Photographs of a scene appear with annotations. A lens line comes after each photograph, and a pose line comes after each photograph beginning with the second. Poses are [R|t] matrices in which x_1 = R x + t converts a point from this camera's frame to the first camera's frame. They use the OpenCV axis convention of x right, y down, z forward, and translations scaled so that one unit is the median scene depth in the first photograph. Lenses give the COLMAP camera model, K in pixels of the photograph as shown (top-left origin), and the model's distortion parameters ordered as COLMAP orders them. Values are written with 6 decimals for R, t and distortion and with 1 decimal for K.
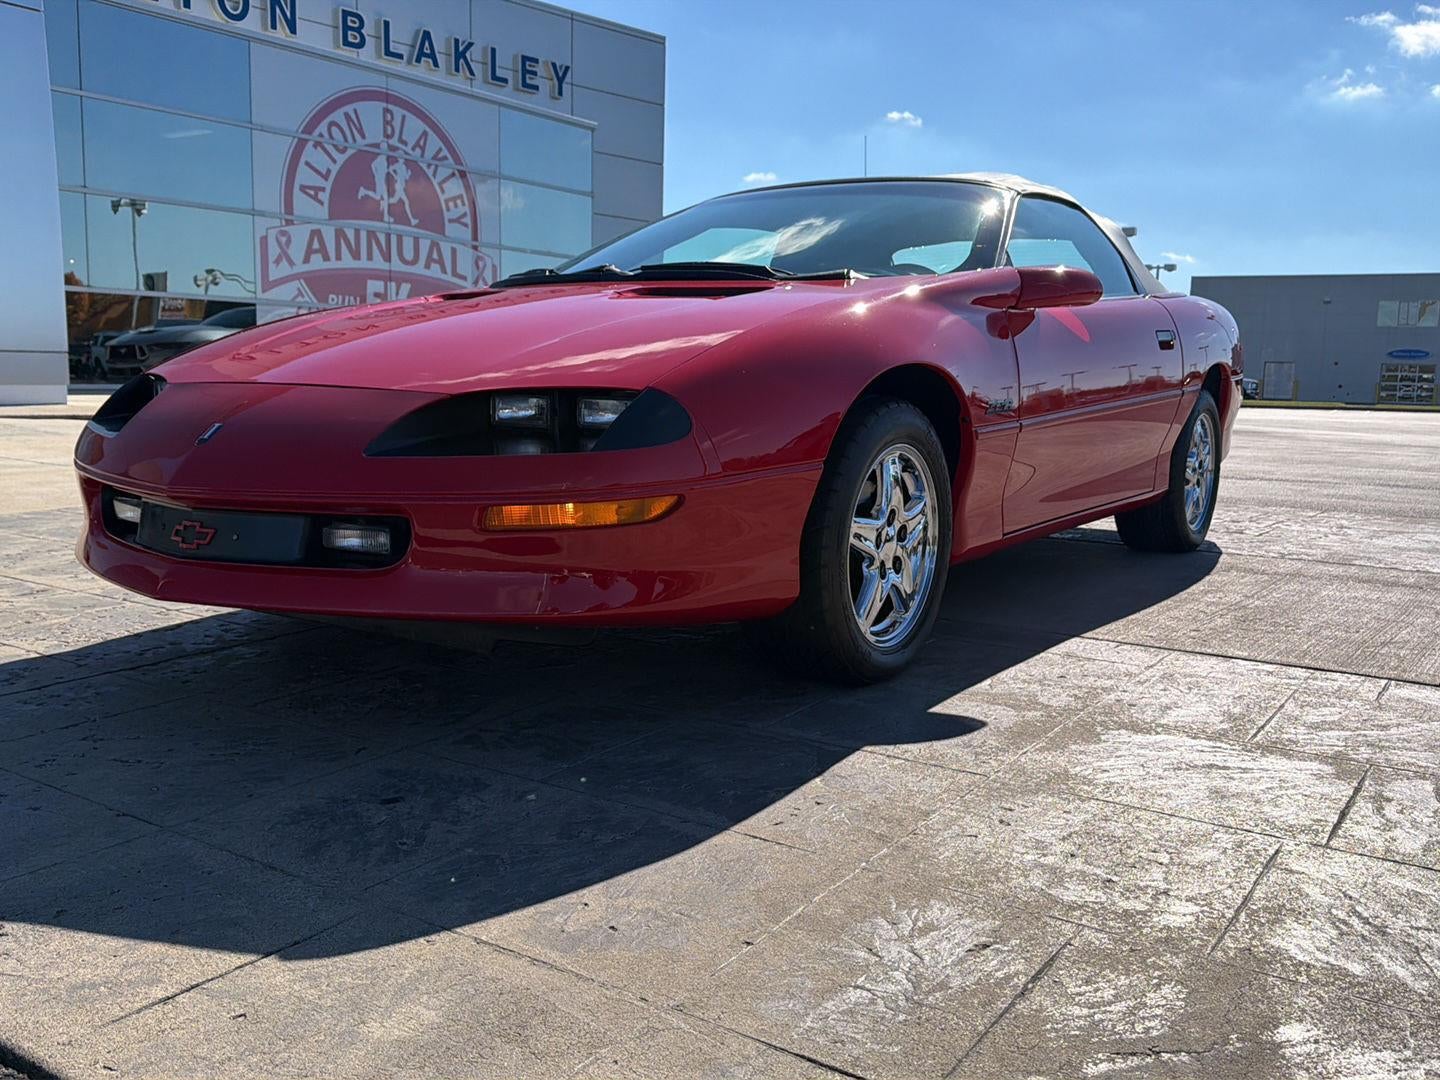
lens RADIAL K [[1281.6, 0, 720.0], [0, 1281.6, 540.0], [0, 0, 1]] dist [0.154267, -0.318631]
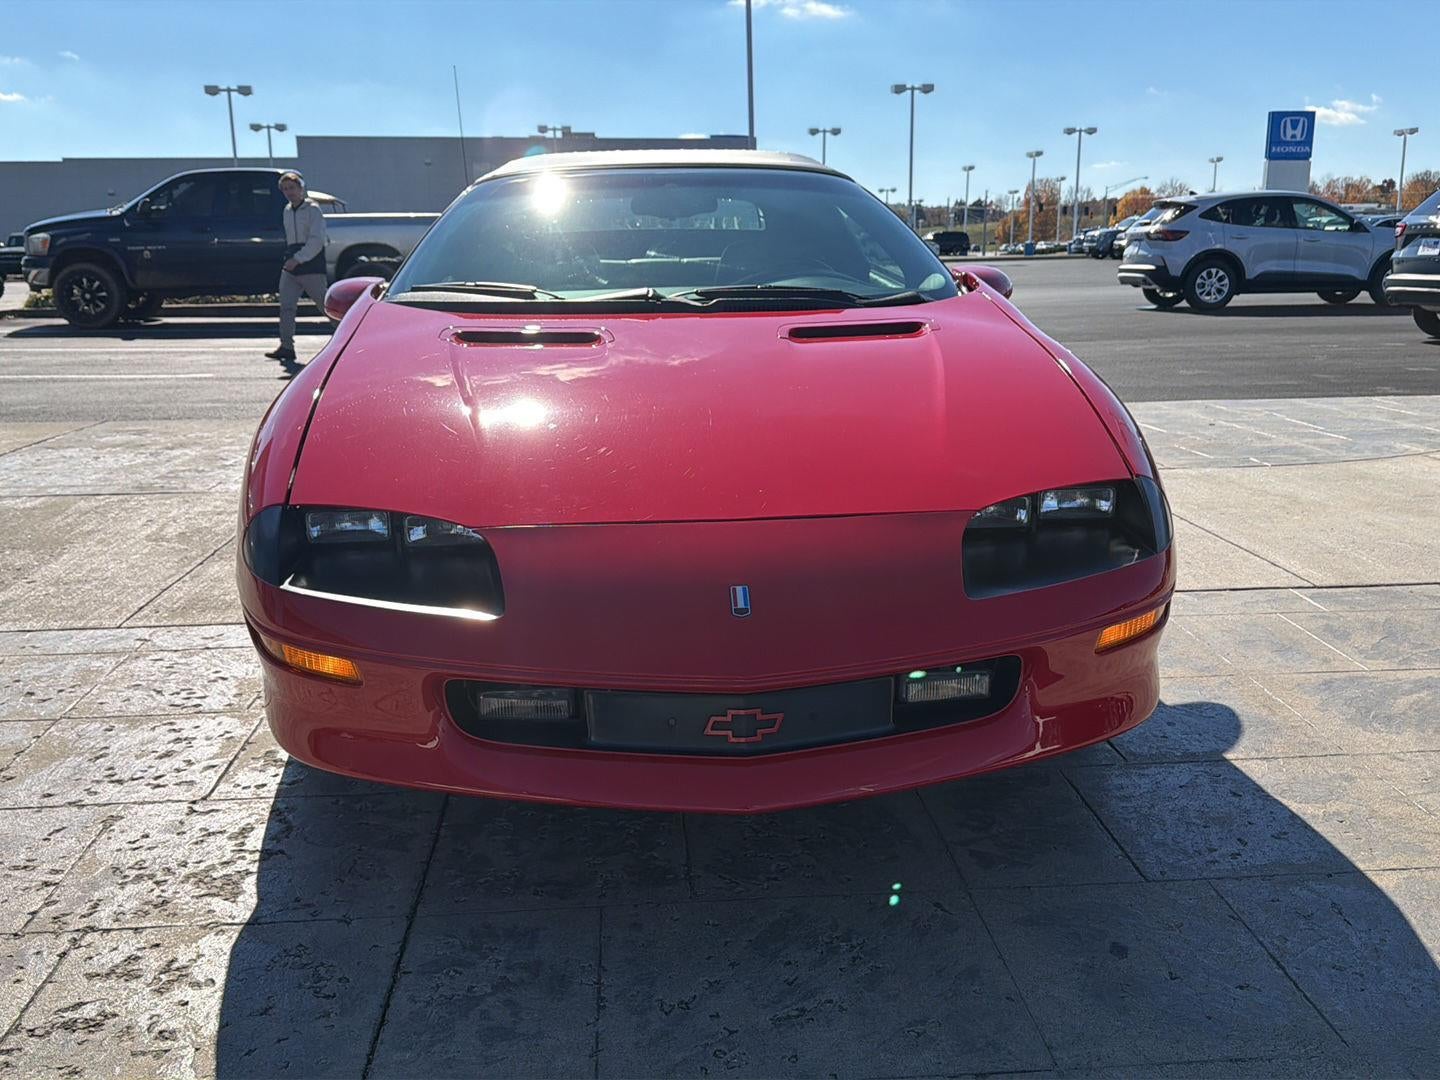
lens RADIAL K [[1289.8, 0, 722.1], [0, 1289.8, 540.5], [0, 0, 1]] dist [0.104116, -0.191242]
pose [[0.787551, -0.176209, 0.590520, -0.102976], [0.113535, 0.983333, 0.142008, -0.027810], [-0.605701, -0.044794, 0.794430, 0.042589]]
